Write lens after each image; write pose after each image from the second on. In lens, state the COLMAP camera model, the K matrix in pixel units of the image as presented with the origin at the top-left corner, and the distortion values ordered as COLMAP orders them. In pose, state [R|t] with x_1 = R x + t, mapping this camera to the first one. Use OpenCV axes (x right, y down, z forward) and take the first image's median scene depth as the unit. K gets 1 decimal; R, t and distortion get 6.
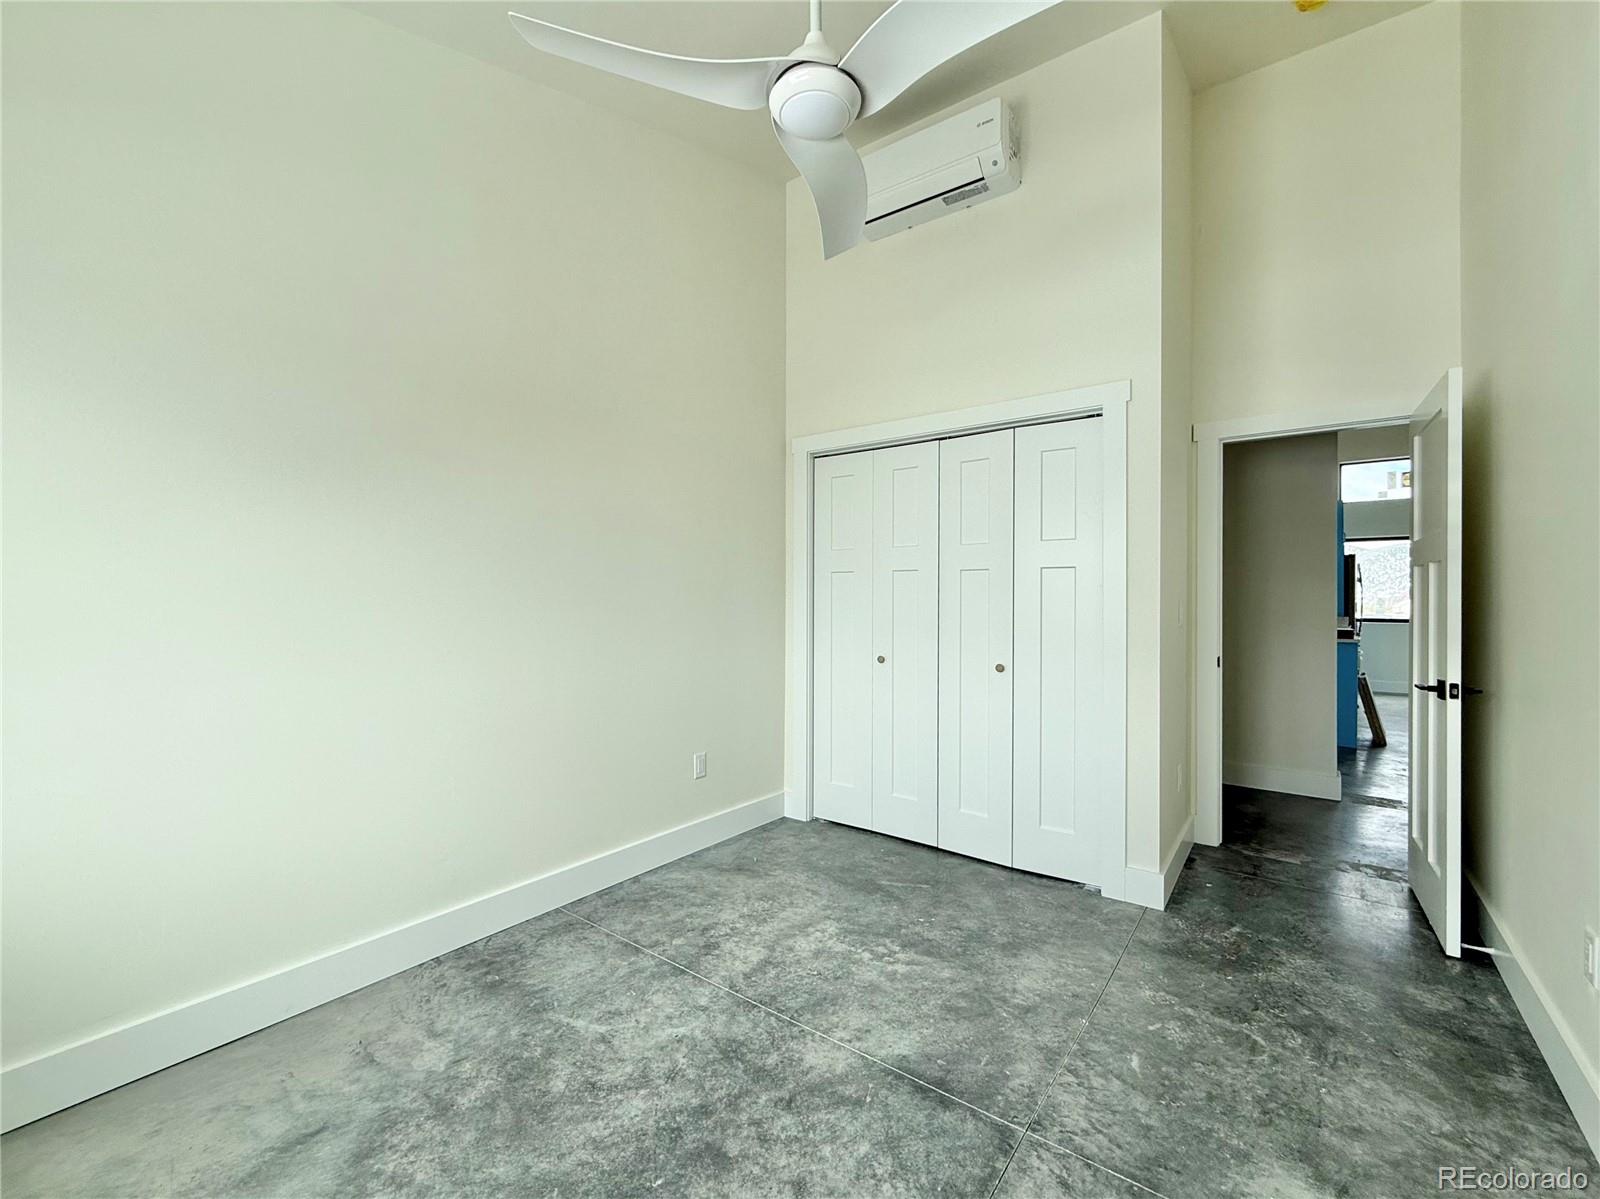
lens RADIAL K [[637.9, 0, 796.9], [0, 637.9, 600.2], [0, 0, 1]] dist [0.000754, 0.000270]
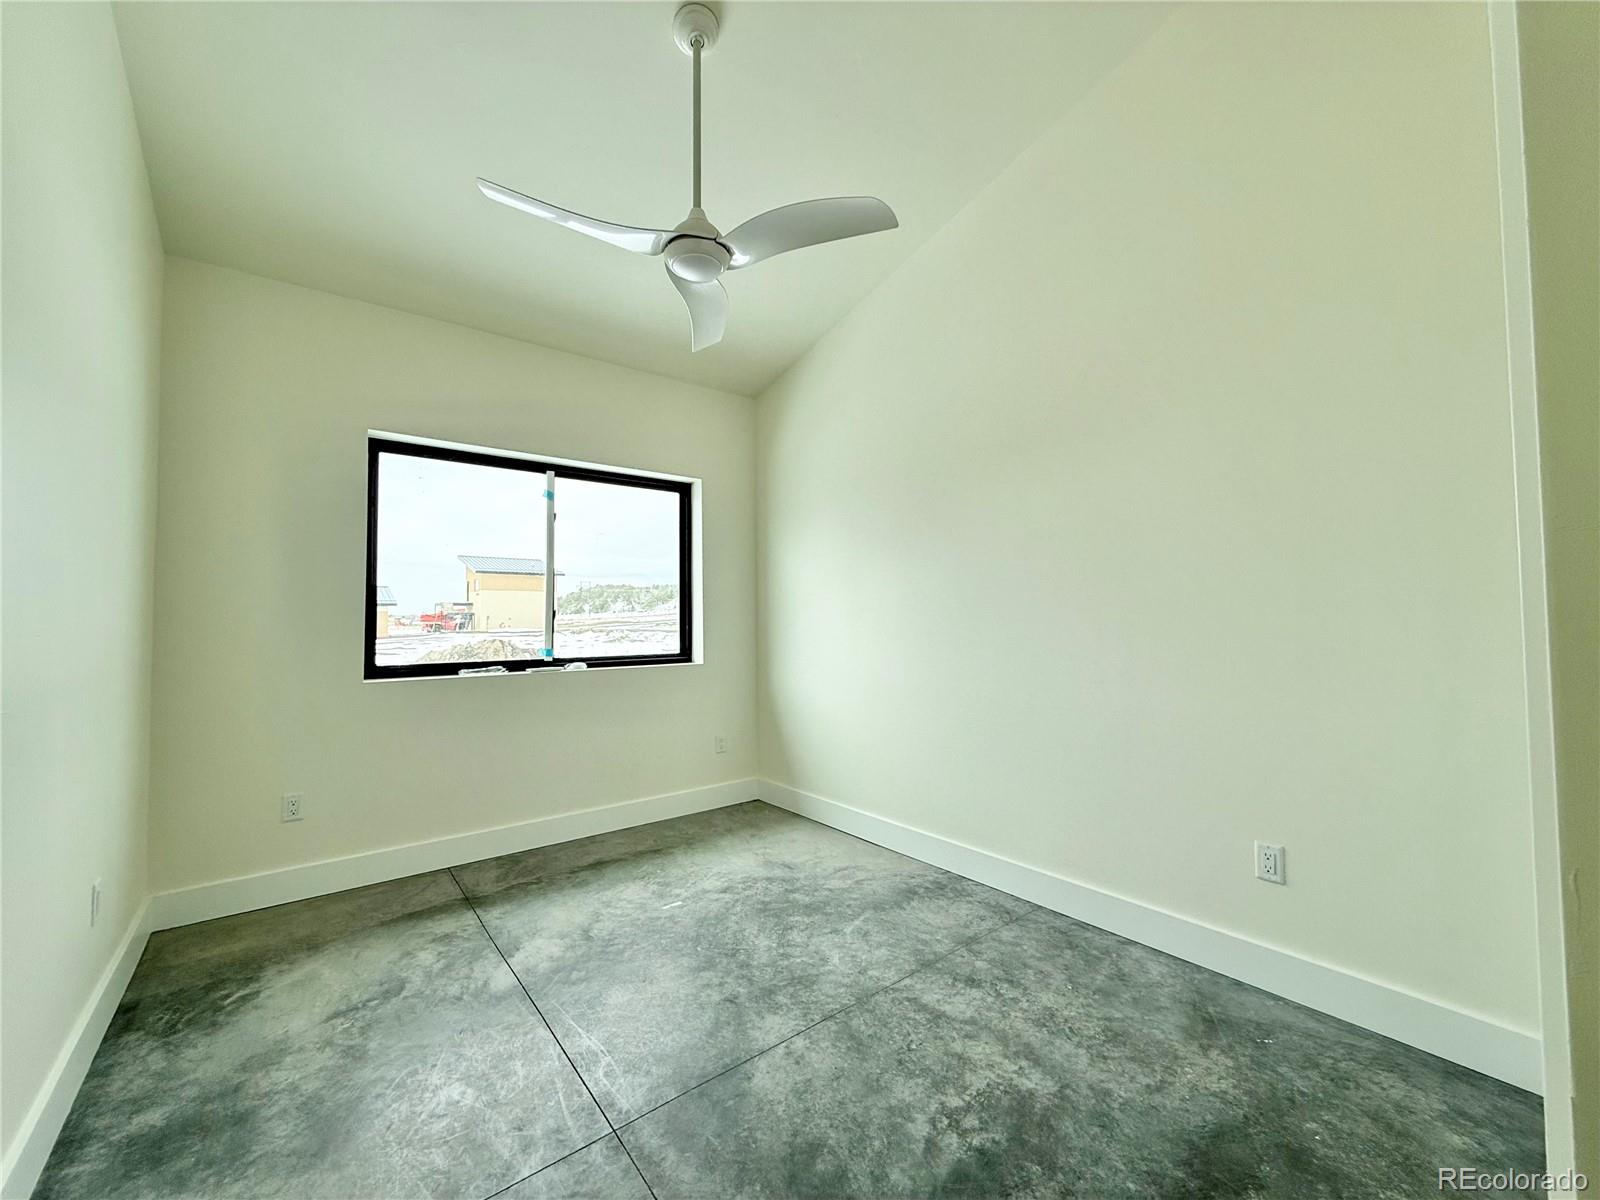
lens RADIAL K [[637.9, 0, 796.9], [0, 637.9, 600.7], [0, 0, 1]] dist [0.000754, 0.000270]
pose [[-0.228884, -0.034784, -0.972832, 0.878036], [0.007631, 0.999267, -0.037524, 0.033021], [0.973424, -0.016012, -0.228451, 1.034308]]
